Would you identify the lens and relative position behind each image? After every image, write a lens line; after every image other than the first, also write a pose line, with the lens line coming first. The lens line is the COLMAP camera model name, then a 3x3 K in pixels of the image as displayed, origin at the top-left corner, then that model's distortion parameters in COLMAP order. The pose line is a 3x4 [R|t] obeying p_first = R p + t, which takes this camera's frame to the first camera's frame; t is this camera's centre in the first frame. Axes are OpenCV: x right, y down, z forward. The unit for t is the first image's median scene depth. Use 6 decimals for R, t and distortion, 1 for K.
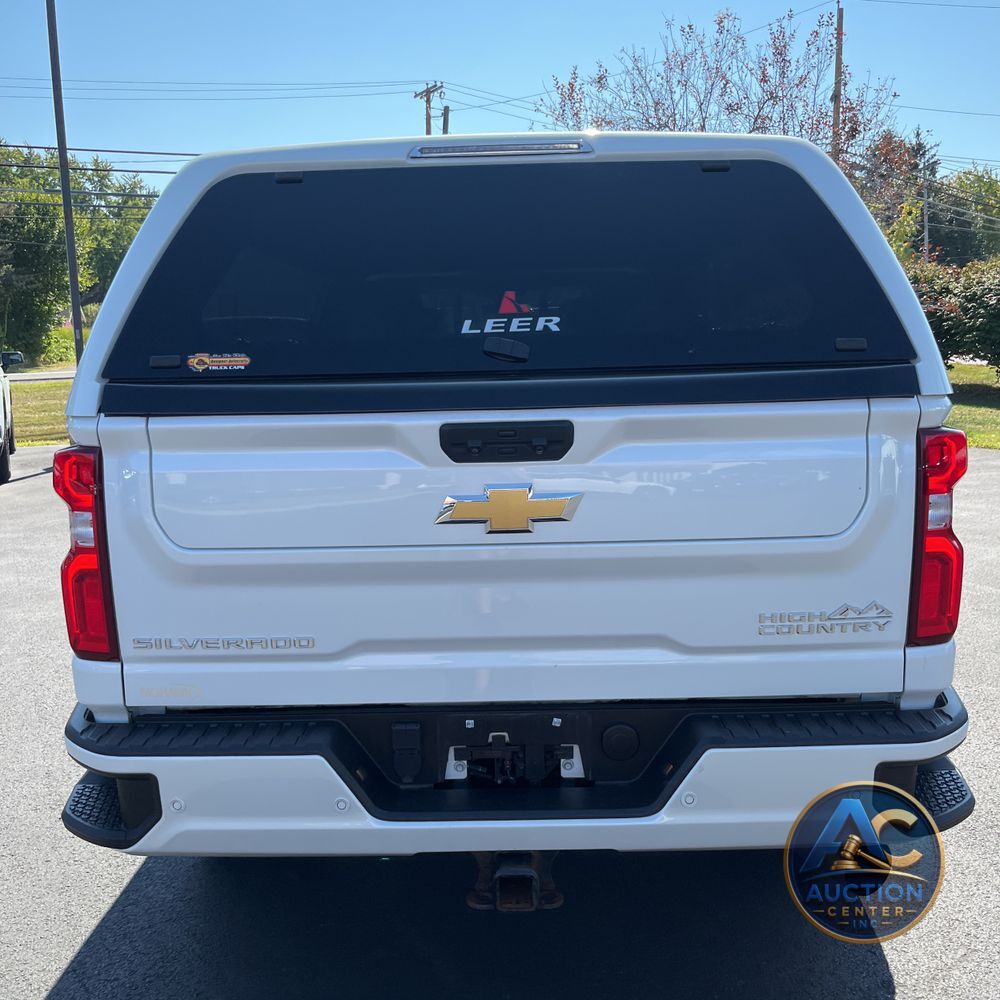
lens RADIAL K [[991.7, 0, 485.3], [0, 991.7, 550.2], [0, 0, 1]] dist [0.001821, 0.030025]
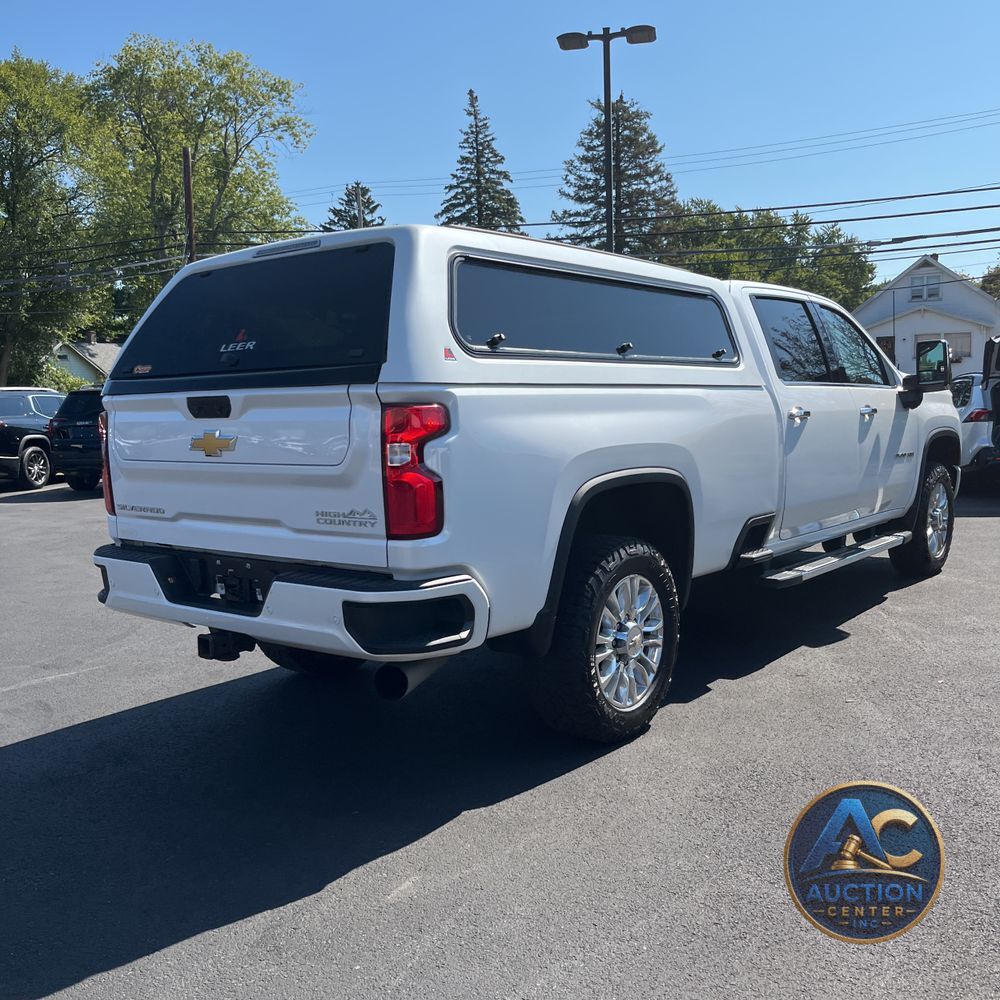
lens RADIAL K [[966.1, 0, 500.5], [0, 966.1, 580.4], [0, 0, 1]] dist [-0.001120, 0.016878]
pose [[0.797964, 0.110796, -0.592434, 1.545254], [-0.115399, 0.992859, 0.030249, 0.097475], [0.591555, 0.044229, 0.805051, -0.151090]]
